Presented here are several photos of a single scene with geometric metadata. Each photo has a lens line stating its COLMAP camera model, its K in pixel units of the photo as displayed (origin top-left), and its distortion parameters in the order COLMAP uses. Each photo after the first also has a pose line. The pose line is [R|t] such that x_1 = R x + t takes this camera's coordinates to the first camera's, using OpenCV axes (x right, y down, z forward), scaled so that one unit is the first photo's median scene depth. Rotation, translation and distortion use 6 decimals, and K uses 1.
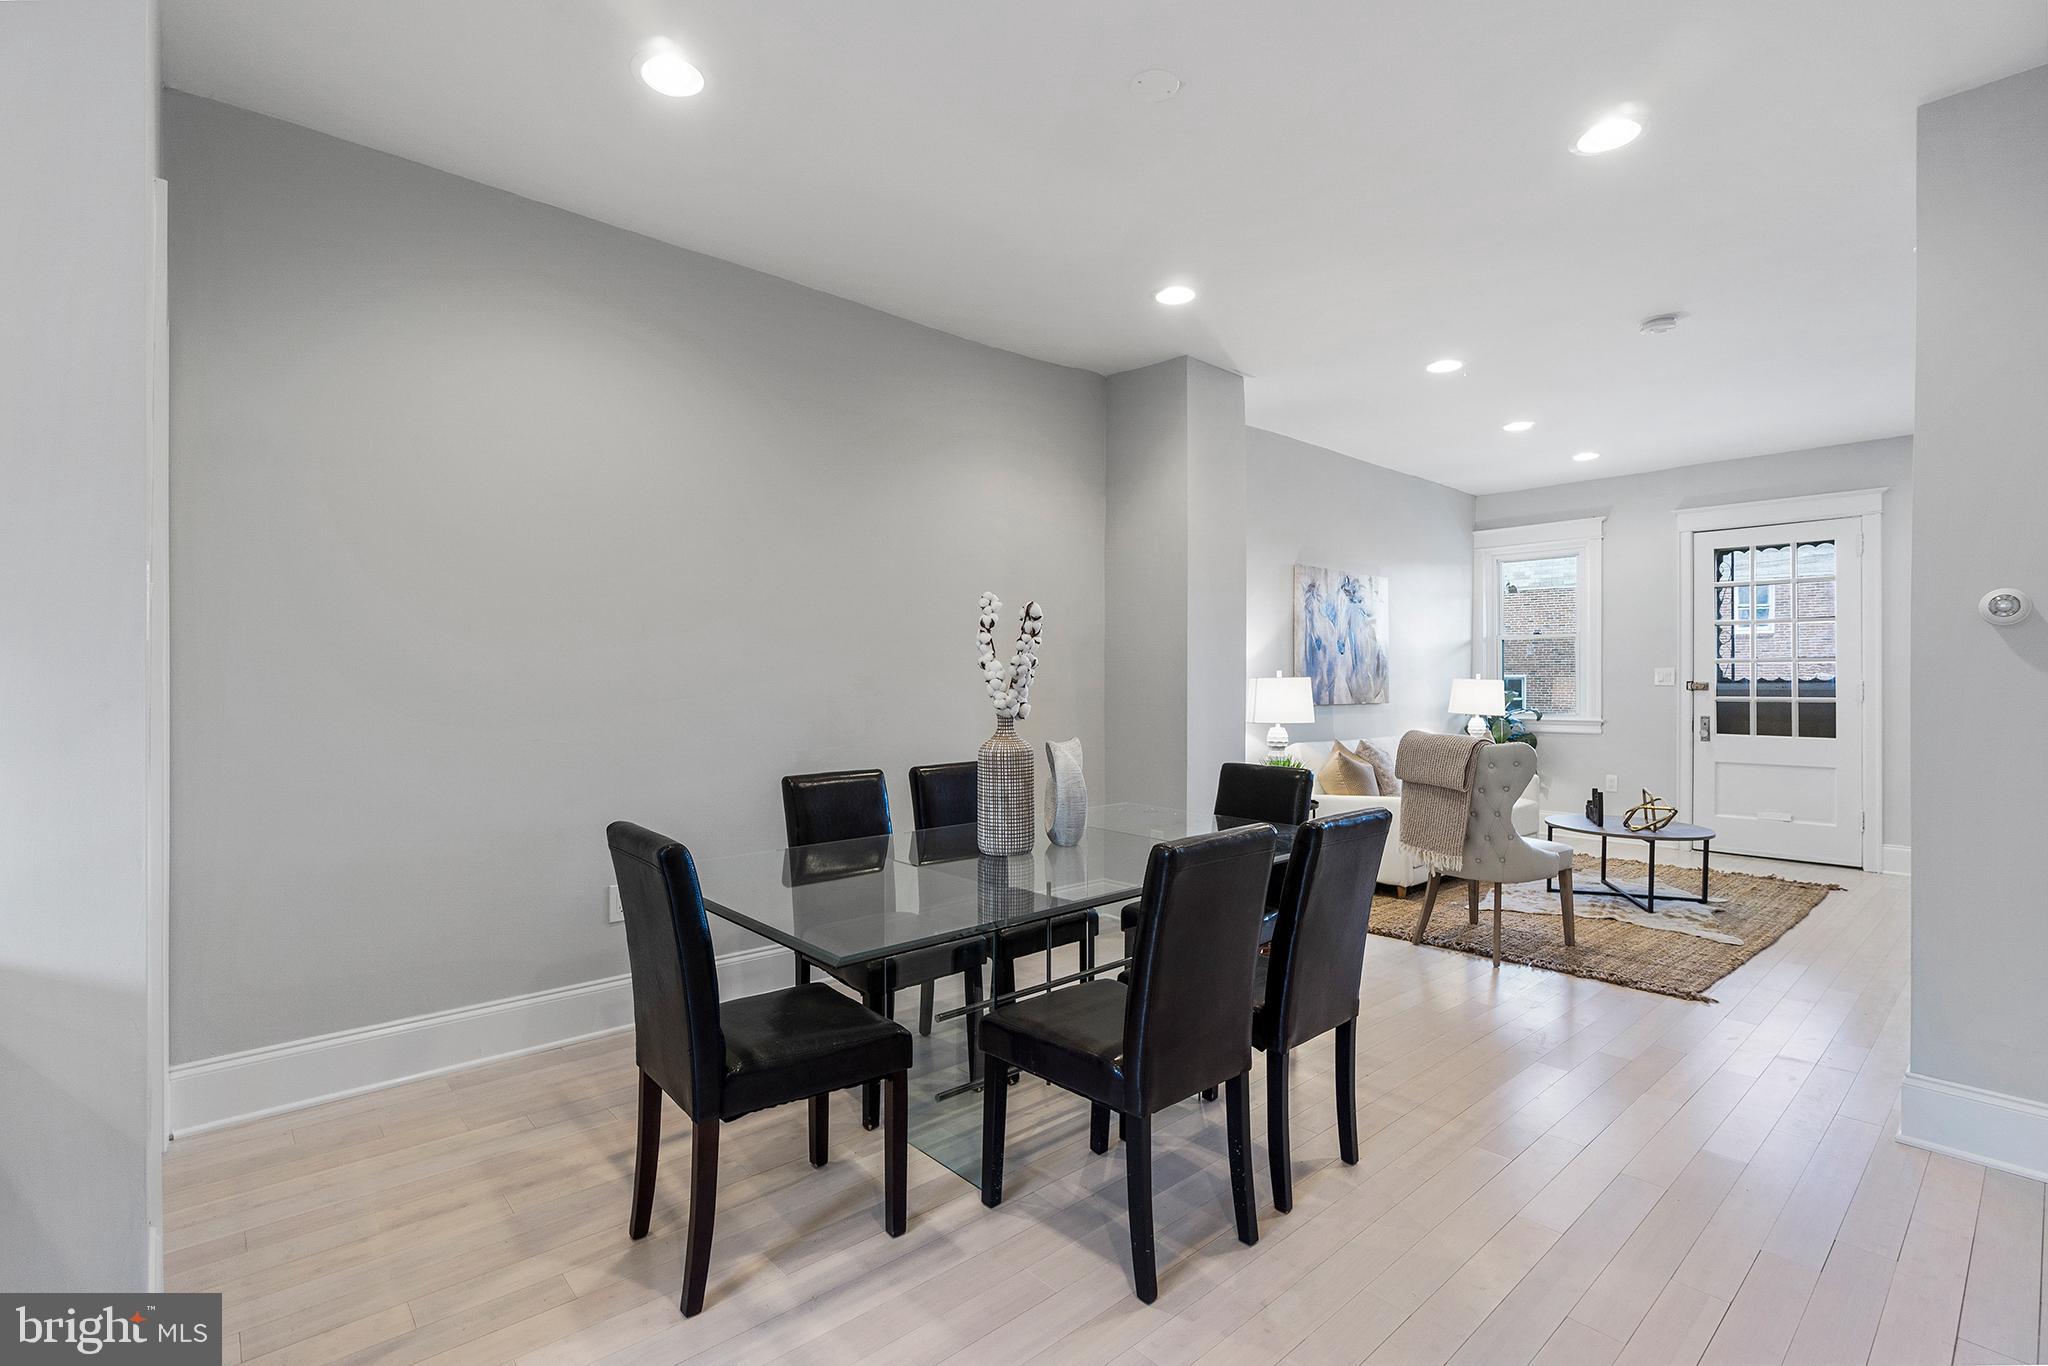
lens RADIAL K [[936.2, 0, 1010.5], [0, 936.2, 681.1], [0, 0, 1]] dist [-0.042401, 0.022225]
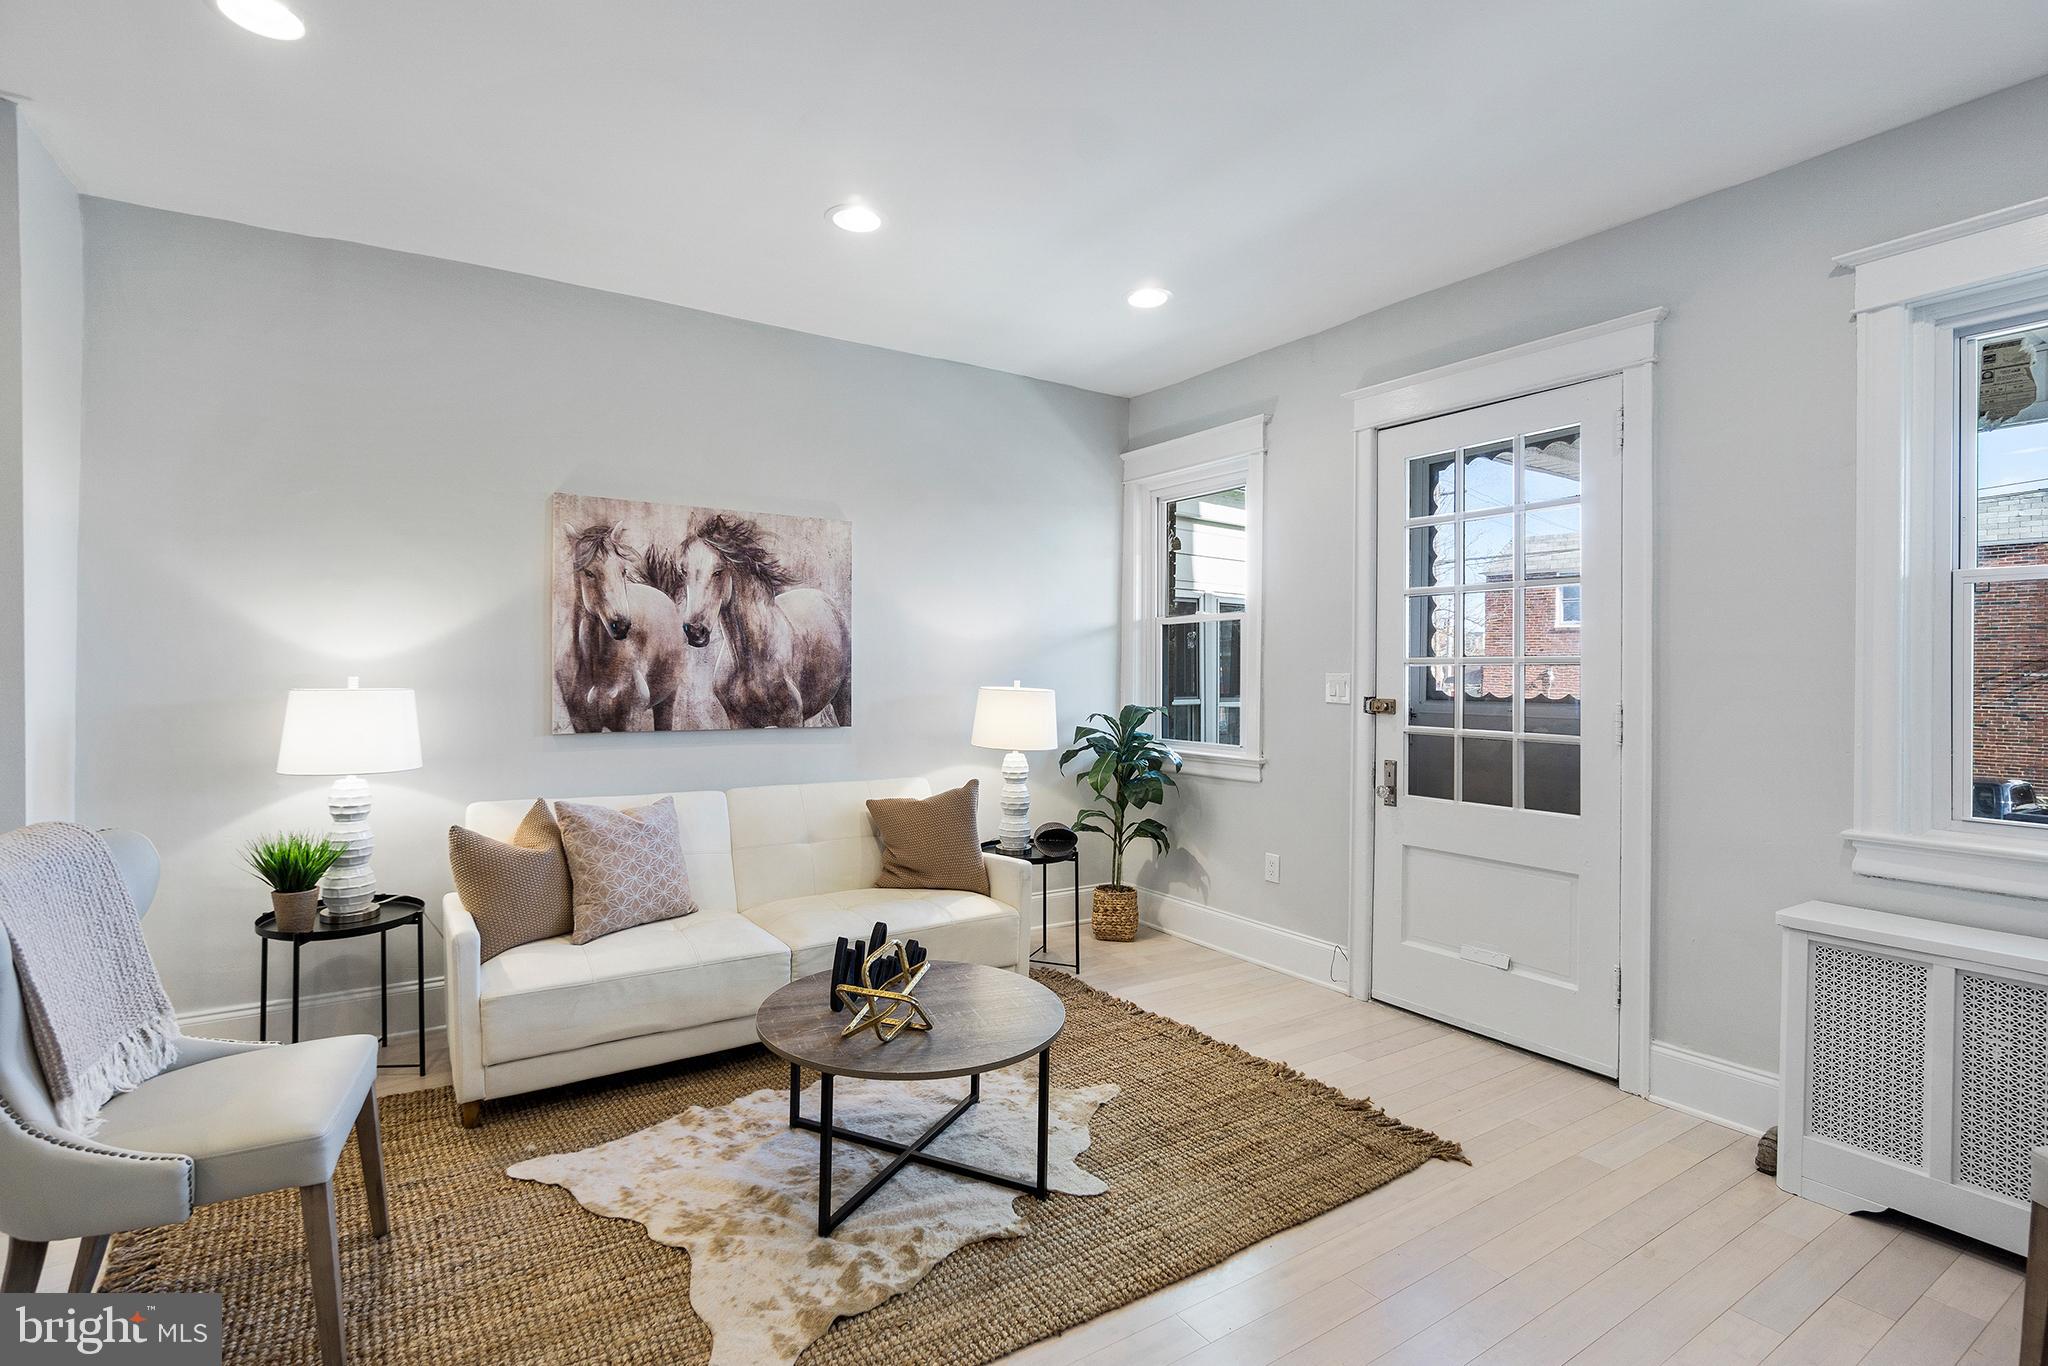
lens RADIAL K [[955.8, 0, 1014.0], [0, 955.8, 666.9], [0, 0, 1]] dist [0.001293, 0.000774]
pose [[0.990761, 0.007118, -0.135434, 0.616476], [-0.007695, 0.999963, -0.003740, -0.014456], [0.135403, 0.004747, 0.990779, 0.405431]]
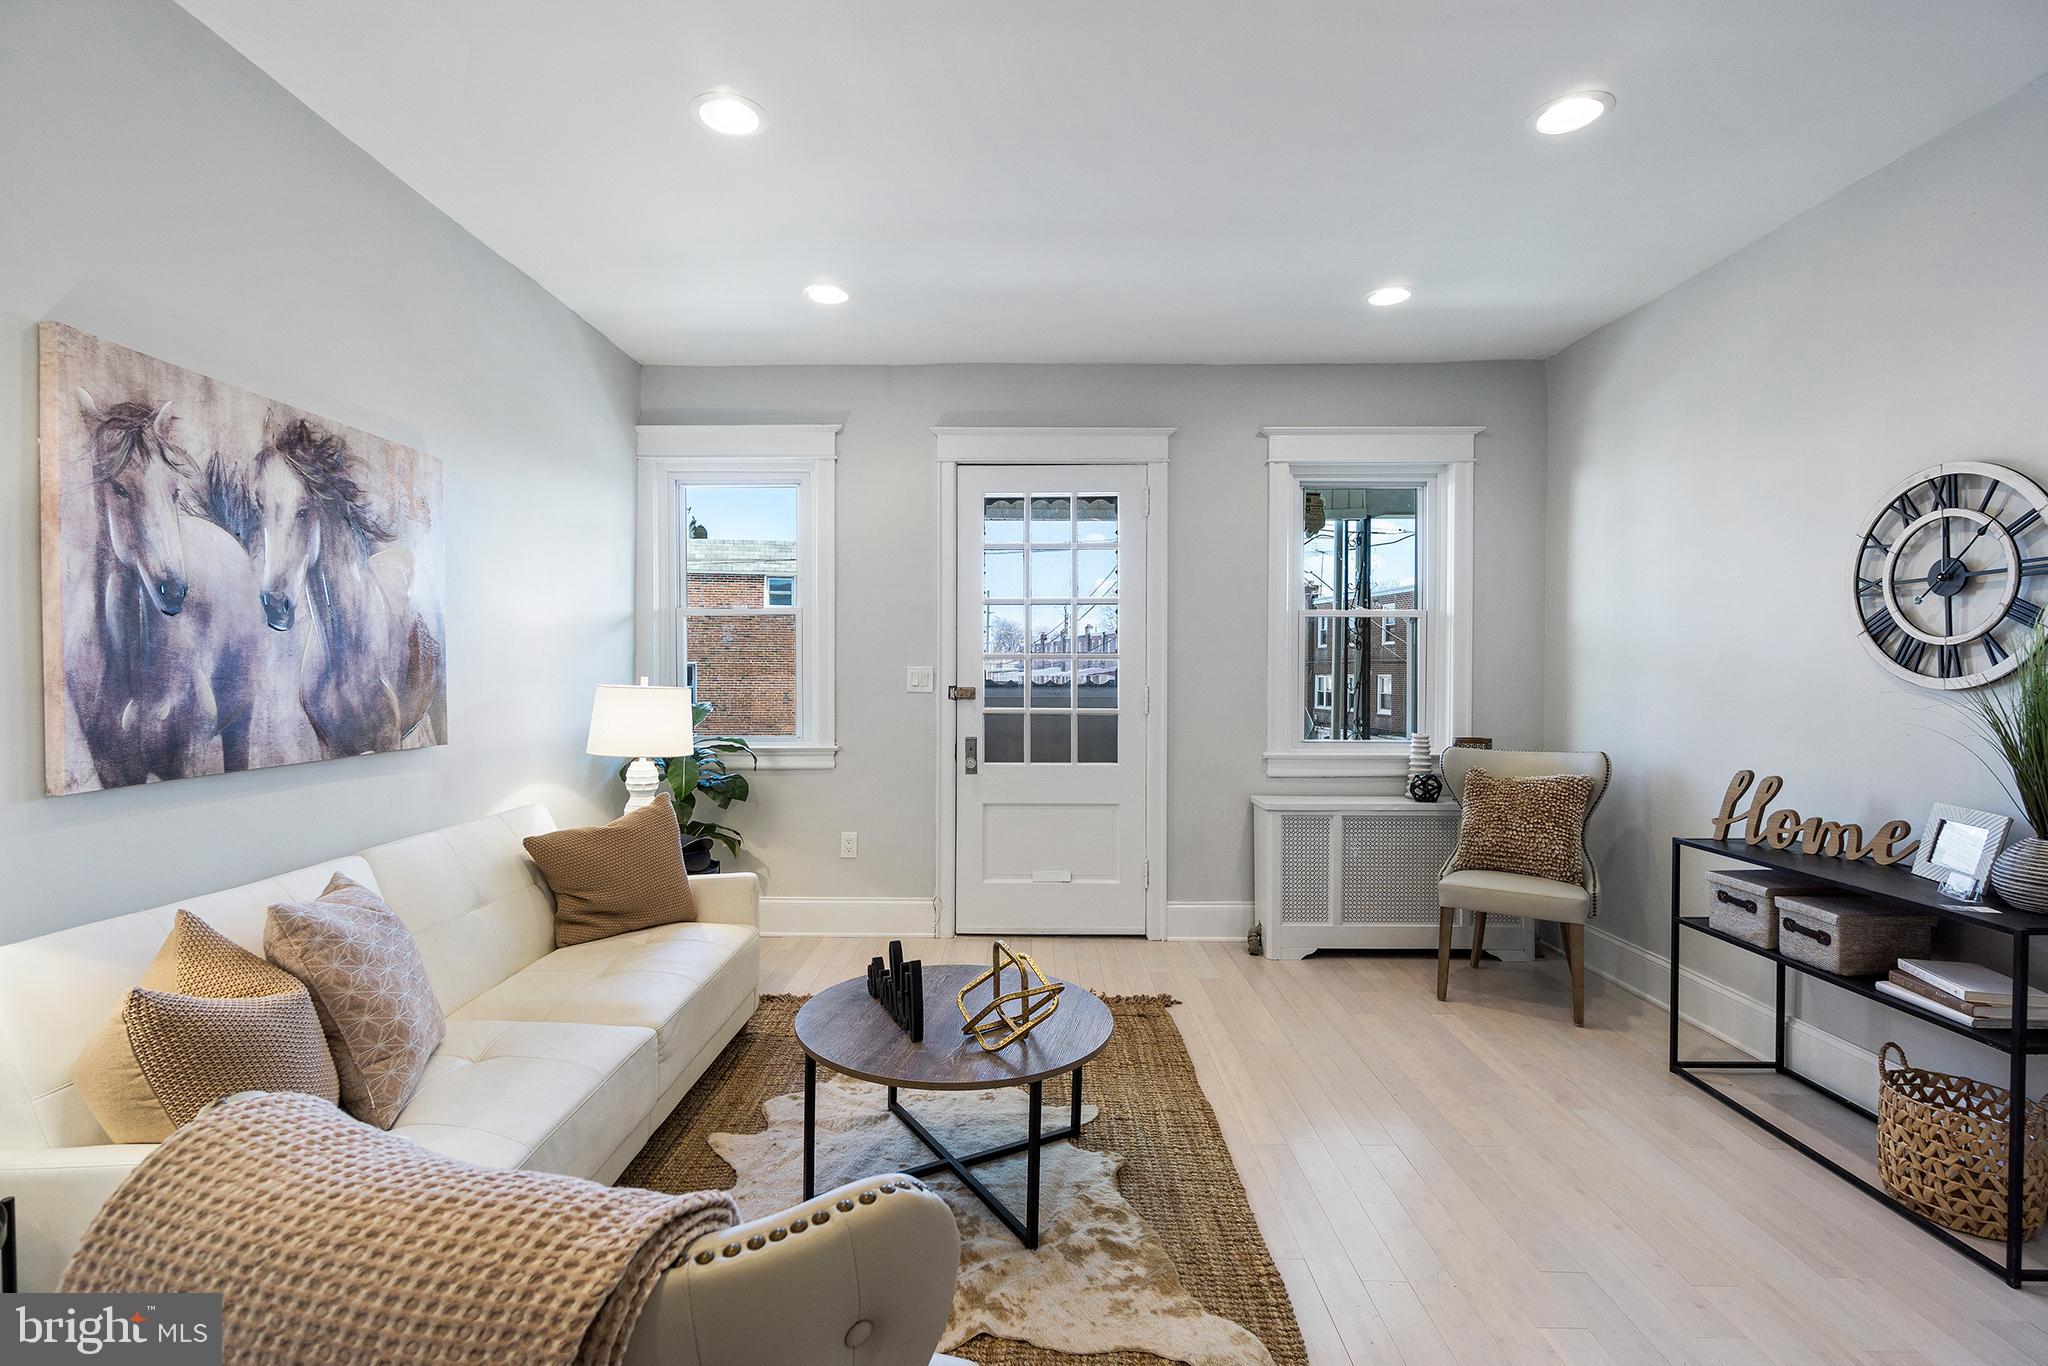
lens RADIAL K [[933.9, 0, 1005.2], [0, 933.9, 679.0], [0, 0, 1]] dist [-0.008423, 0.001503]
pose [[0.675700, -0.008784, 0.737124, 0.268642], [-0.001128, 0.999916, 0.012950, -0.013943], [-0.737175, -0.009581, 0.675633, 0.523627]]
